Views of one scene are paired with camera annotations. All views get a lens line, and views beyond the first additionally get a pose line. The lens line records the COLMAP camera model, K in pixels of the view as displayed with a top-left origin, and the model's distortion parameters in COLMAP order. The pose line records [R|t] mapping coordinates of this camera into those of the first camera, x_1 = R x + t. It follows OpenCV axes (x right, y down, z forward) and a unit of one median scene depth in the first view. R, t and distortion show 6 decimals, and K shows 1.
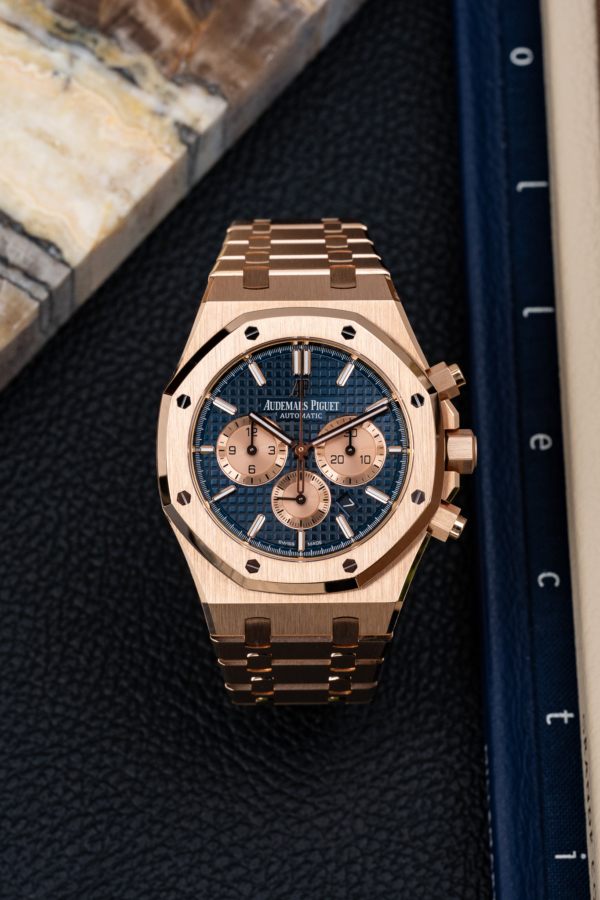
lens RADIAL K [[4398.9, 0, 300.3], [0, 4398.9, 481.8], [0, 0, 1]] dist [1.601429, -5.297210]
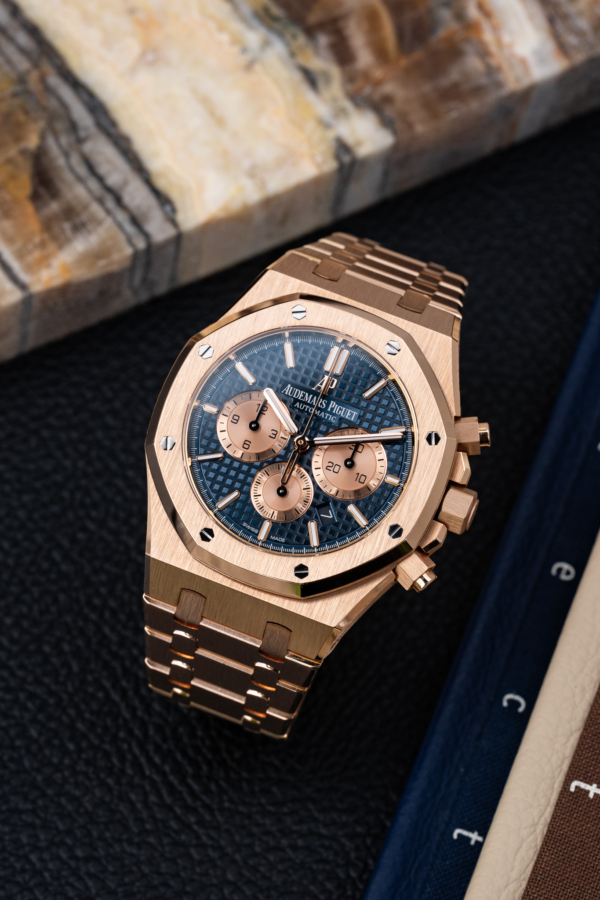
lens RADIAL K [[4398.9, 0, 300.3], [0, 4398.9, 481.8], [0, 0, 1]] dist [1.601429, -5.297210]
pose [[0.923842, 0.360659, -0.128226, 0.120597], [-0.374005, 0.921818, -0.101845, 0.093998], [0.081470, 0.142046, 0.986502, 0.055671]]
